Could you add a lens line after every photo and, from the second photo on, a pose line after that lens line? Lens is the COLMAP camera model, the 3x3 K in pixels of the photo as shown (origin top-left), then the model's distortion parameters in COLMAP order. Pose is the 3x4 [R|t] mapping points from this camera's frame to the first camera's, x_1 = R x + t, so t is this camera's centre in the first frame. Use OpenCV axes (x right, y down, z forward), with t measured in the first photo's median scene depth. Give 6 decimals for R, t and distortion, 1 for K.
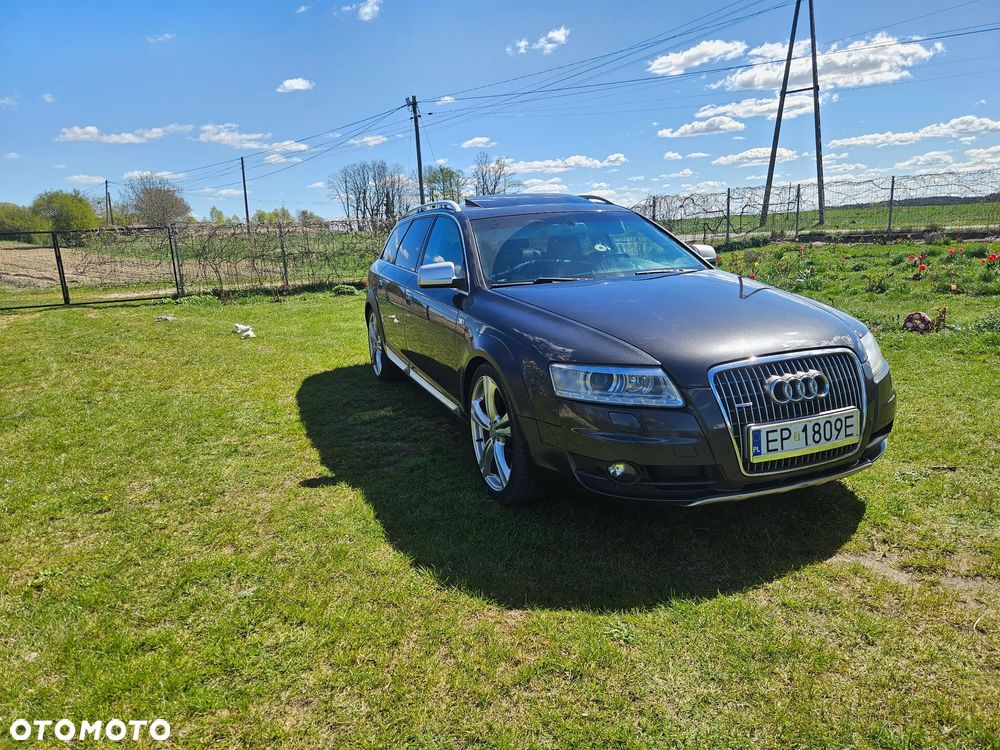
lens RADIAL K [[680.3, 0, 495.5], [0, 680.3, 375.5], [0, 0, 1]] dist [0.073189, -0.054300]
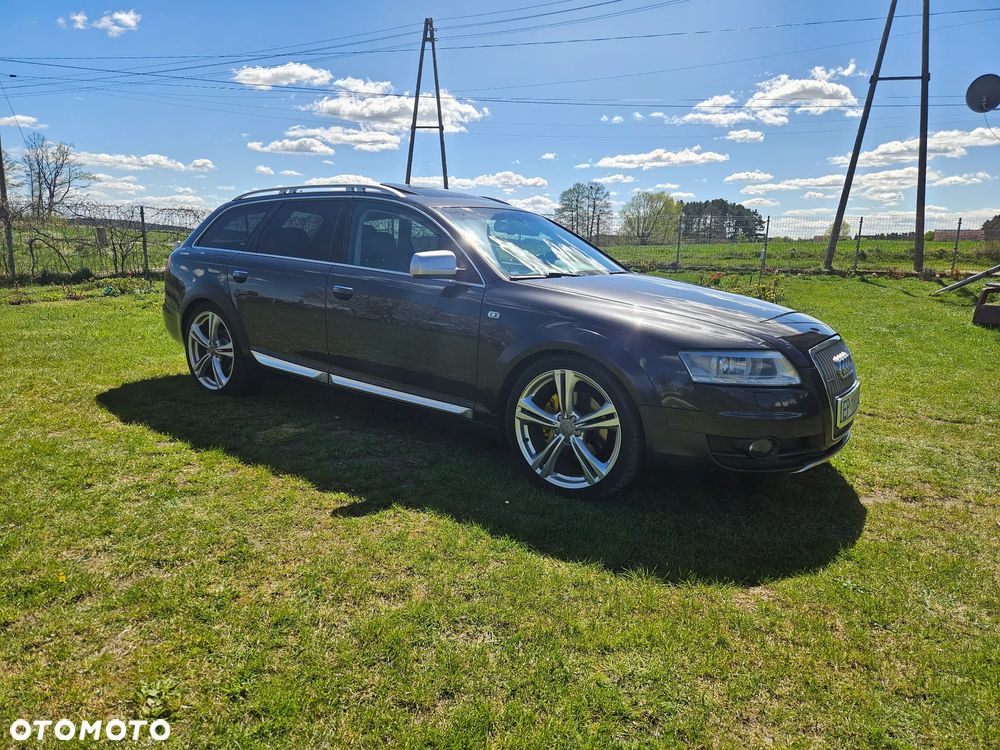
lens RADIAL K [[677.3, 0, 500.0], [0, 677.3, 375.0], [0, 0, 1]] dist [0.064921, -0.052208]
pose [[0.840059, -0.034784, 0.541378, -0.132735], [0.047501, 0.998826, -0.009532, 0.002981], [-0.540411, 0.033724, 0.840725, 0.054701]]
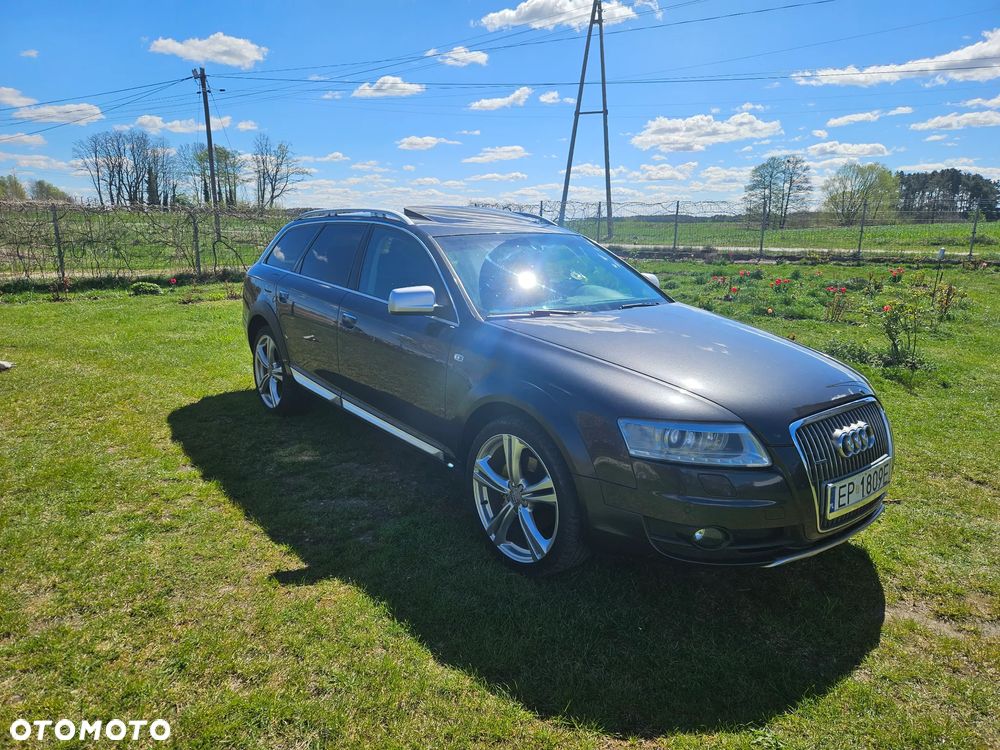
lens RADIAL K [[680.3, 0, 495.5], [0, 680.3, 375.5], [0, 0, 1]] dist [0.073189, -0.054300]
pose [[0.952400, -0.009066, 0.304717, -0.066742], [0.006978, 0.999944, 0.007941, -0.018625], [-0.304772, -0.005437, 0.952410, 0.034455]]
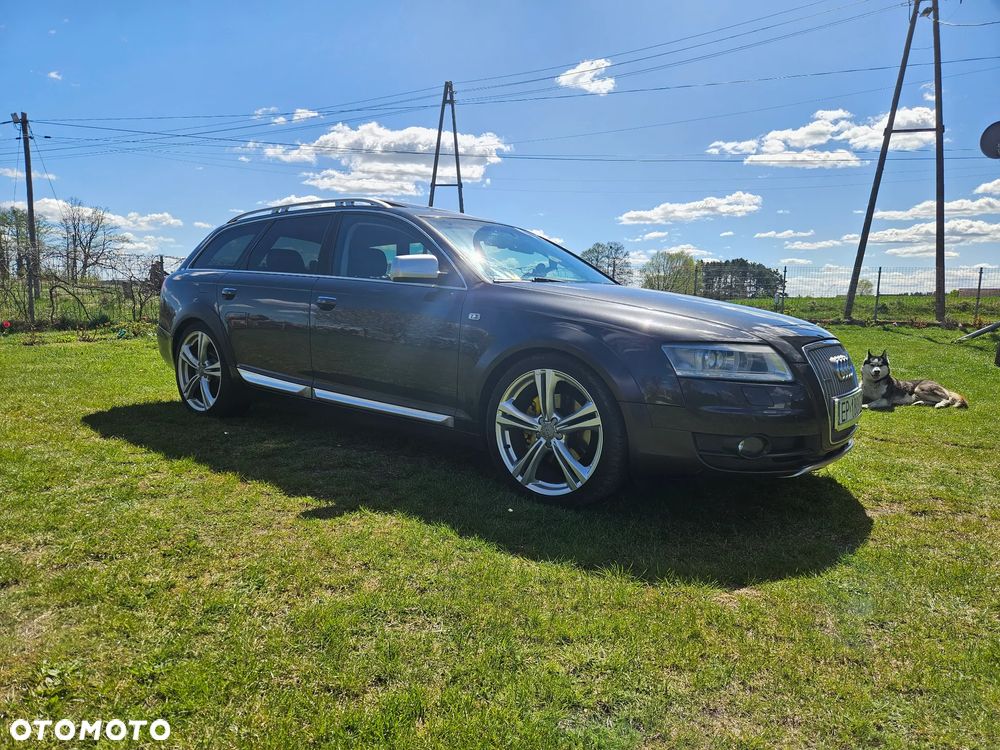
lens RADIAL K [[677.9, 0, 504.3], [0, 677.9, 389.8], [0, 0, 1]] dist [0.064539, -0.050975]
pose [[0.853556, 0.001818, 0.520998, -0.116868], [0.043814, 0.996201, -0.075259, 0.020871], [-0.519155, 0.087065, 0.850234, 0.056806]]
